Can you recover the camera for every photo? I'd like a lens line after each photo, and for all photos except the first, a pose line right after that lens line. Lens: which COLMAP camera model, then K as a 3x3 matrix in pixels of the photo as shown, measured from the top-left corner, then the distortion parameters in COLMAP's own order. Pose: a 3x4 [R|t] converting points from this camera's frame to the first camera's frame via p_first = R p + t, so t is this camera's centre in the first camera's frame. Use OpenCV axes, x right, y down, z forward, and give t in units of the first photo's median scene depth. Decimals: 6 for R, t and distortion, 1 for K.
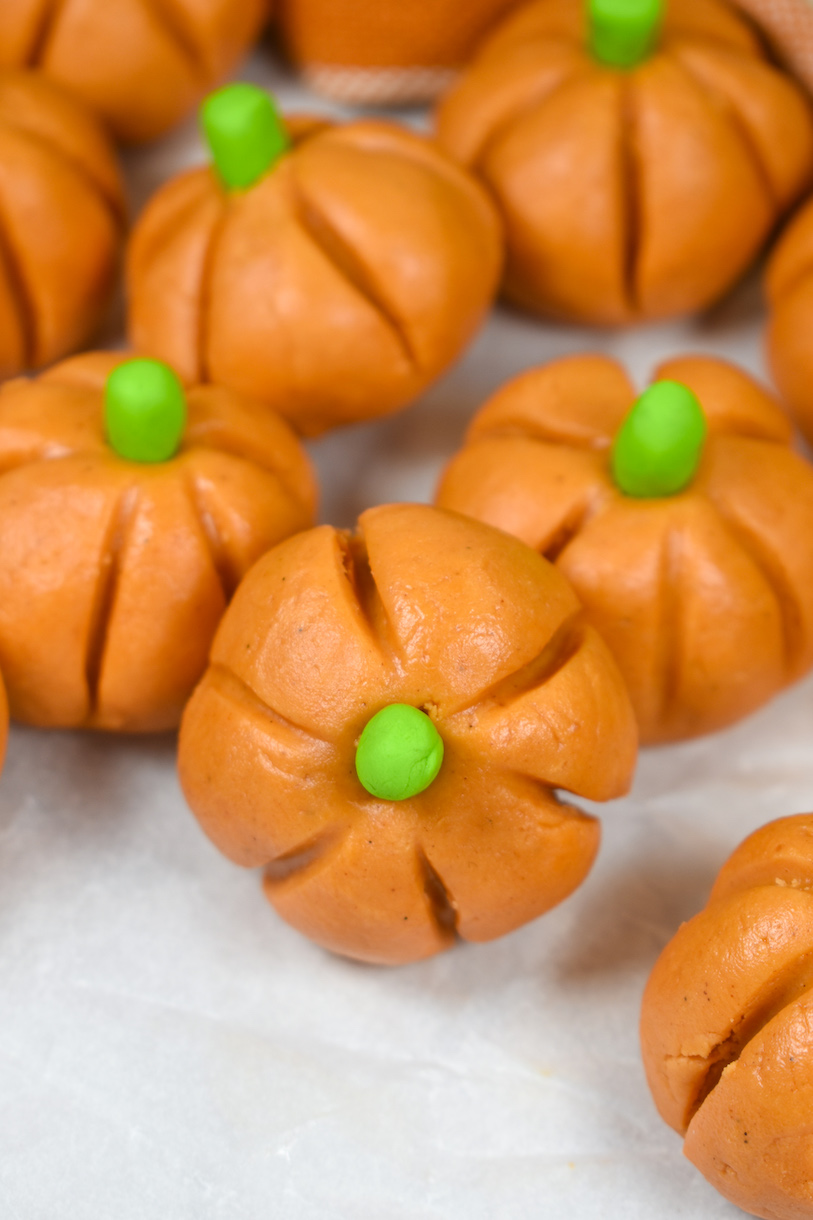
lens RADIAL K [[3144.6, 0, 406.5], [0, 3144.6, 610.0], [0, 0, 1]] dist [0.040471, -0.032459]
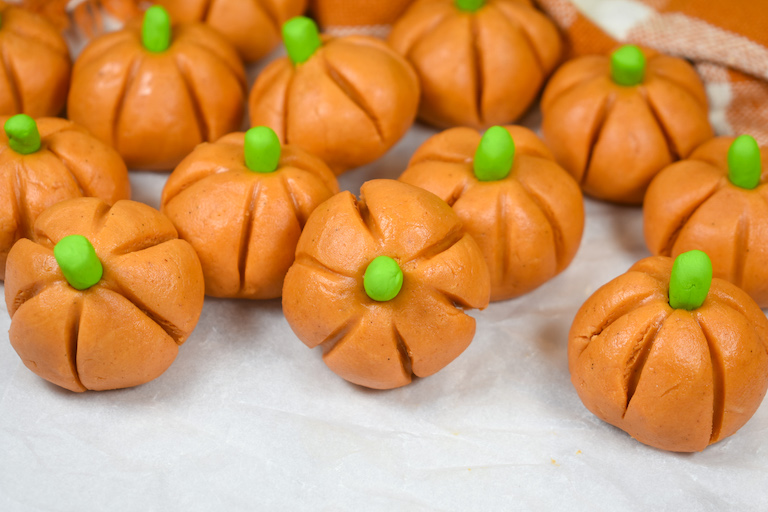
lens RADIAL K [[1979.6, 0, 384.0], [0, 1979.6, 256.0], [0, 0, 1]] dist [0.040471, -0.032459]
pose [[0.999188, -0.038538, 0.011746, -0.016505], [0.040025, 0.982825, -0.180146, 0.265989], [-0.004601, 0.180470, 0.983570, -0.362750]]
